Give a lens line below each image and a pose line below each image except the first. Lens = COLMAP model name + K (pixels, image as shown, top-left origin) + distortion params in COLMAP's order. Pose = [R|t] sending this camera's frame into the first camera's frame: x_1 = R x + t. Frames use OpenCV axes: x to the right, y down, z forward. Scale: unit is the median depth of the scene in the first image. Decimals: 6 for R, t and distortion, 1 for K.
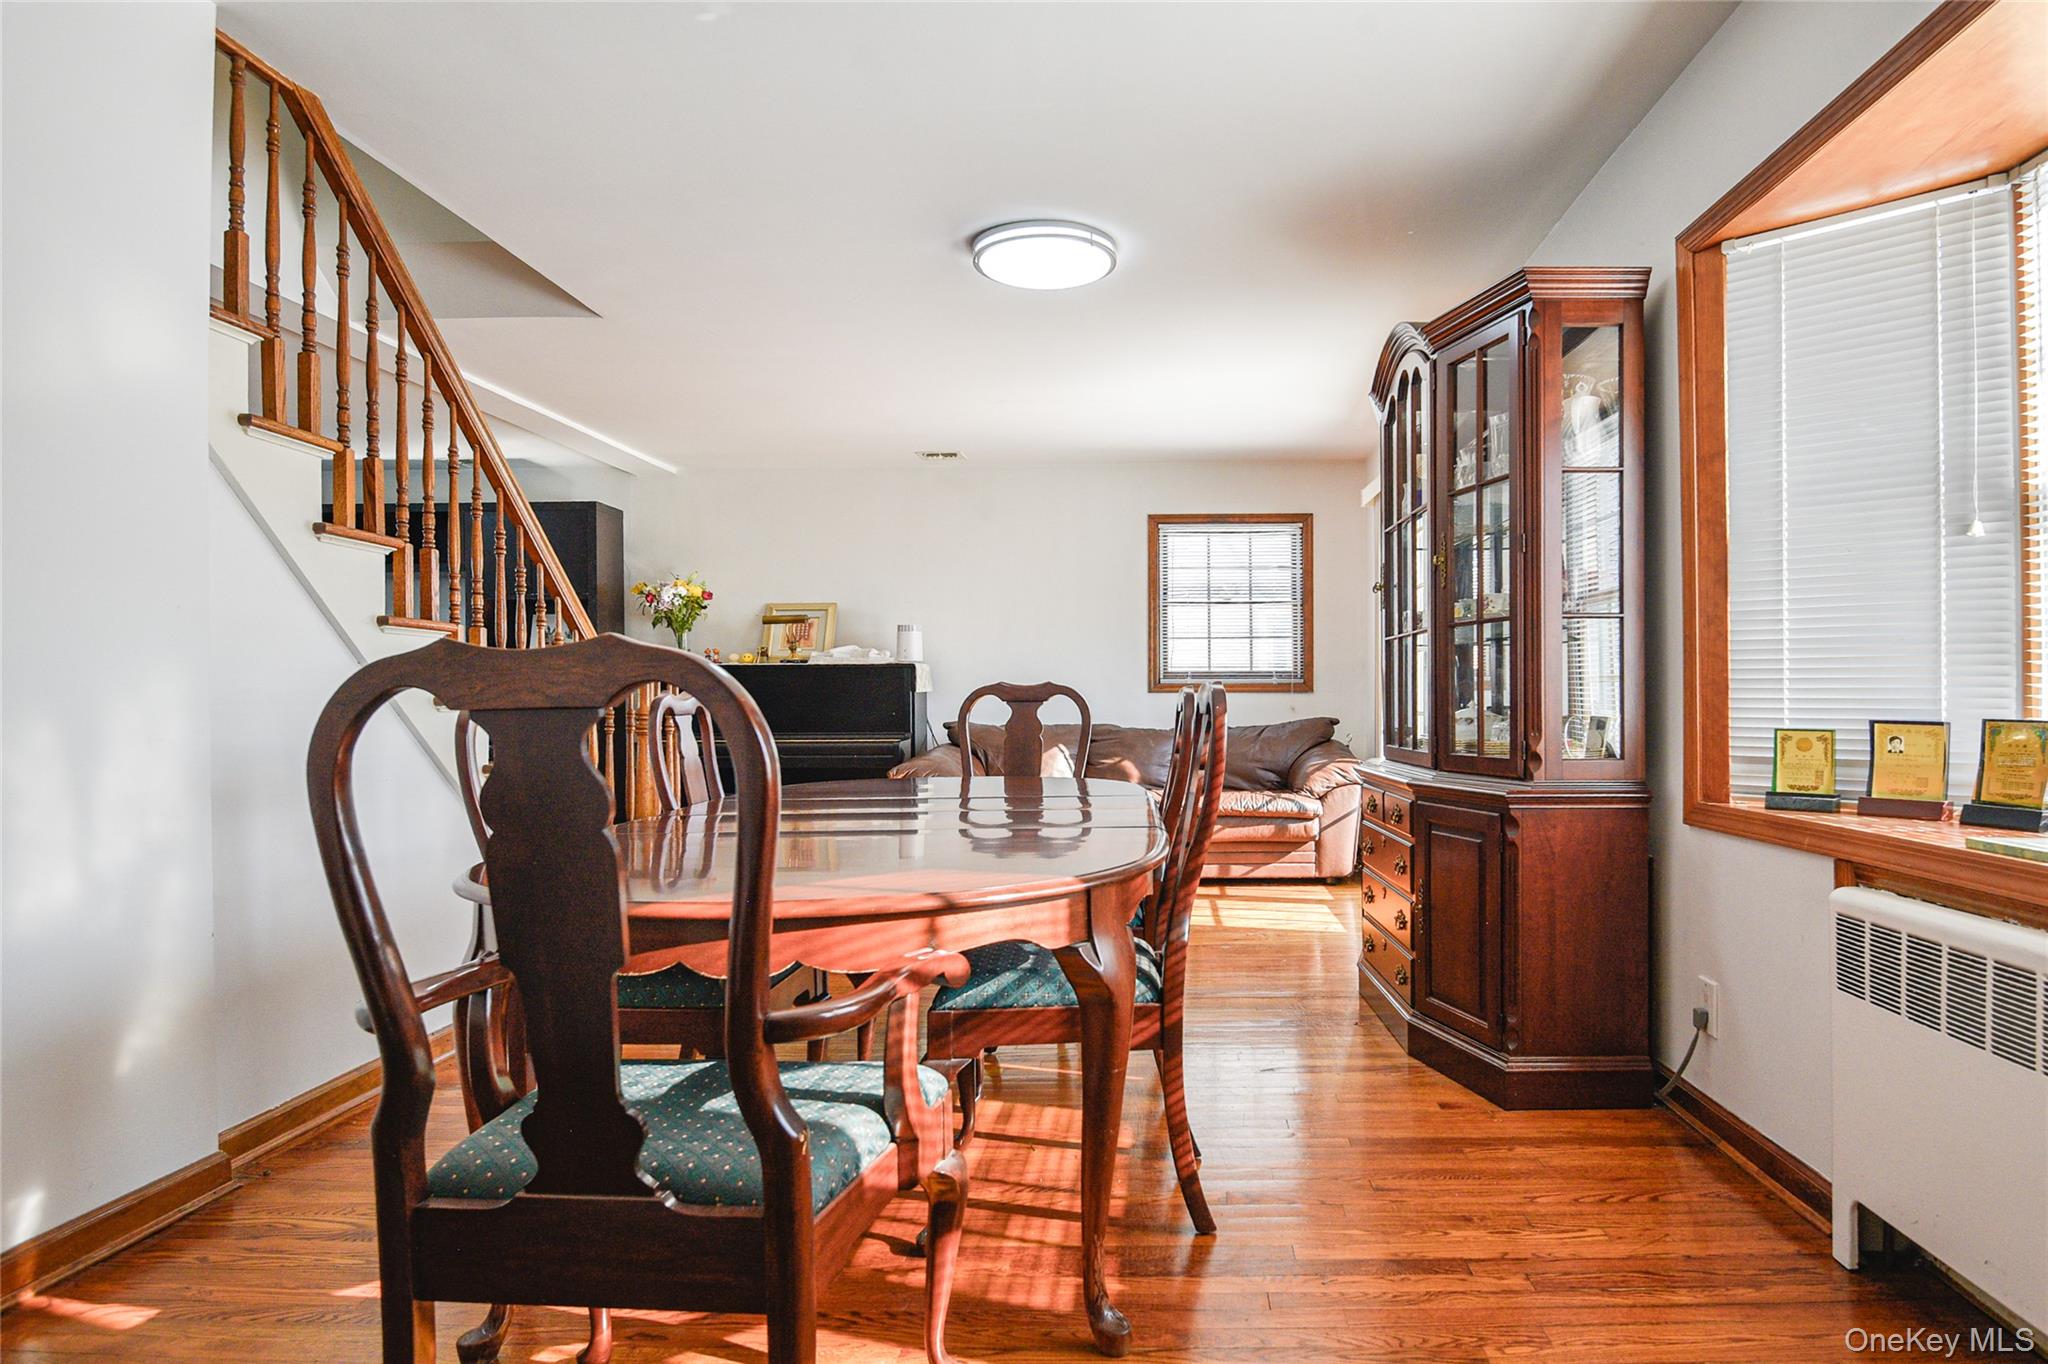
lens RADIAL K [[1099.6, 0, 1024.0], [0, 1099.6, 682.0], [0, 0, 1]] dist [0.017550, -0.022344]
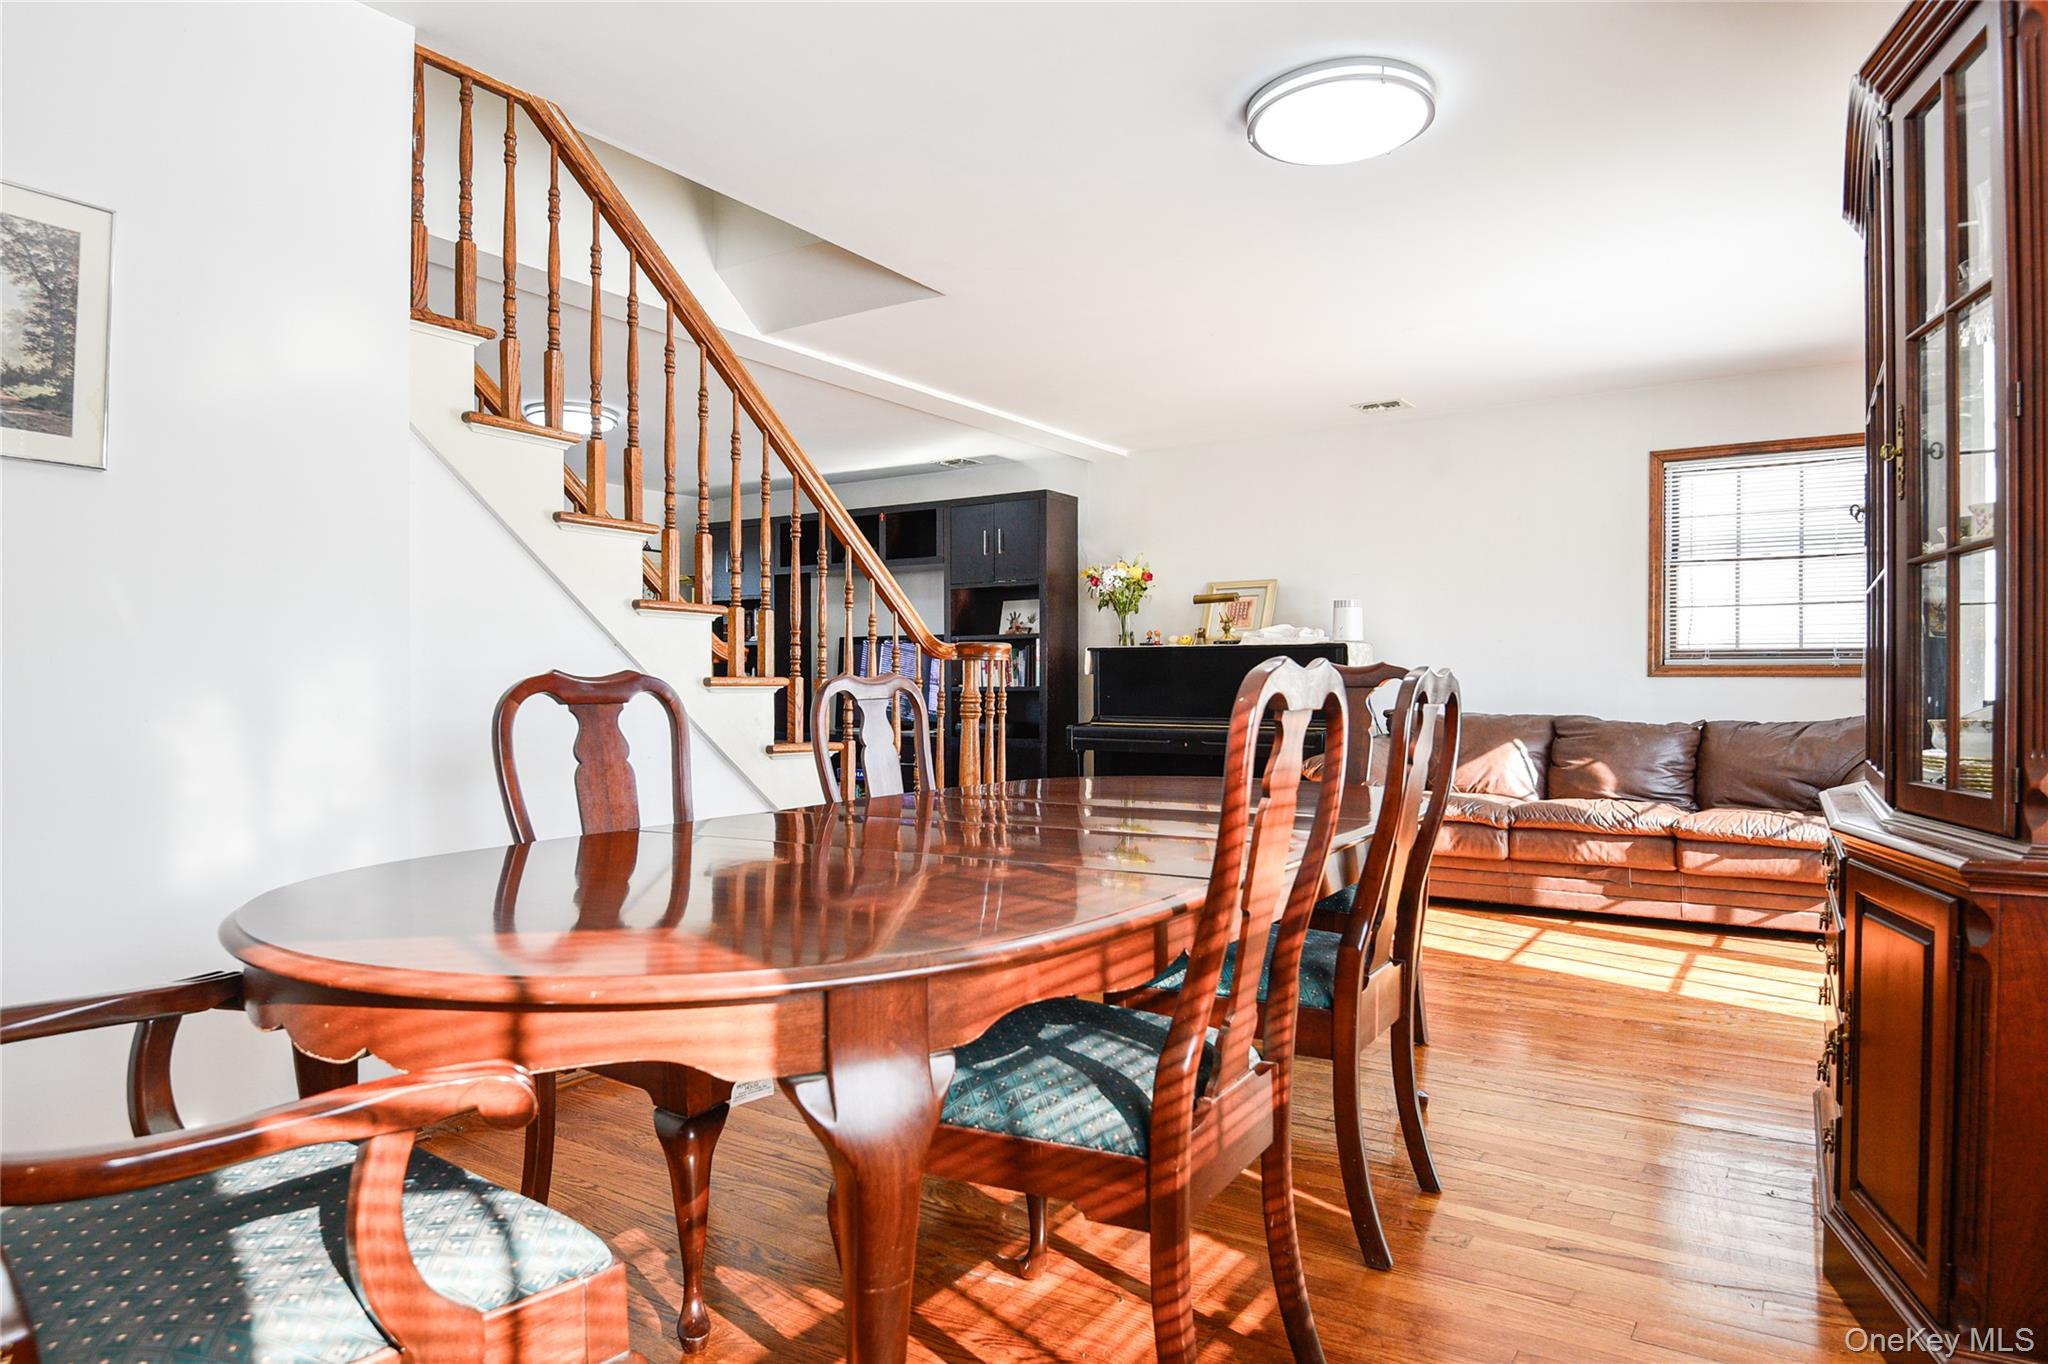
lens RADIAL K [[1099.6, 0, 1024.0], [0, 1099.6, 682.0], [0, 0, 1]] dist [0.017550, -0.022344]
pose [[0.888994, 0.005244, -0.457888, 0.101532], [0.001548, 0.999894, 0.014457, 0.001427], [0.457916, -0.013561, 0.888892, 0.116241]]
